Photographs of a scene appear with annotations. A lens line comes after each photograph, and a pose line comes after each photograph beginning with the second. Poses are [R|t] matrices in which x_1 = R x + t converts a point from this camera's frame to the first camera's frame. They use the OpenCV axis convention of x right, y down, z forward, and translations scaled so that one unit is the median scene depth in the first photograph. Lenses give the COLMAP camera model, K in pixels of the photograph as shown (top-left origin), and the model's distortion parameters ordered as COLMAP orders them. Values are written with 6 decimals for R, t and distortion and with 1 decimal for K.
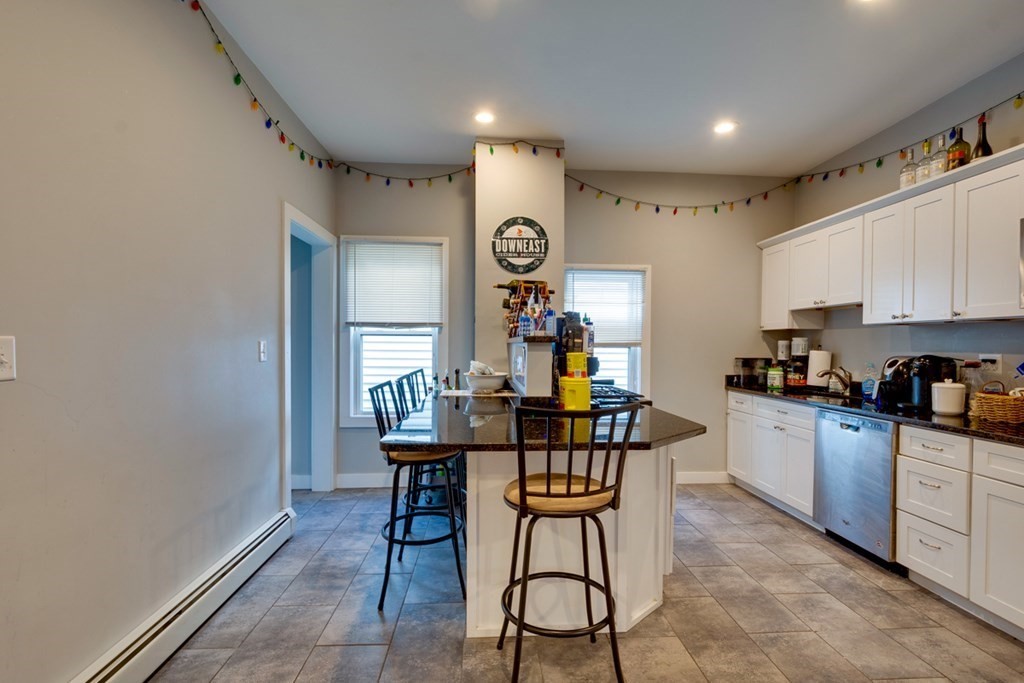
lens RADIAL K [[483.1, 0, 515.5], [0, 483.1, 351.1], [0, 0, 1]] dist [-0.009991, 0.000076]
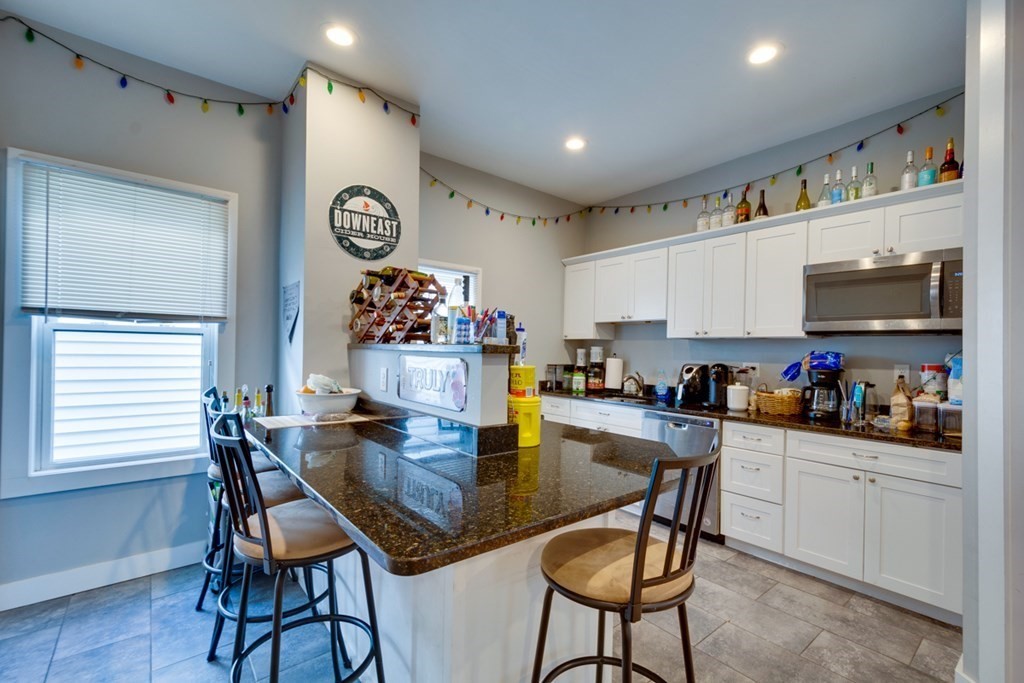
lens RADIAL K [[451.9, 0, 515.7], [0, 451.9, 350.0], [0, 0, 1]] dist [0.001062, 0.000621]
pose [[0.804629, 0.010490, 0.593685, -0.226579], [-0.008072, 0.999945, -0.006729, -0.012370], [-0.593723, 0.000622, 0.804669, 0.273360]]
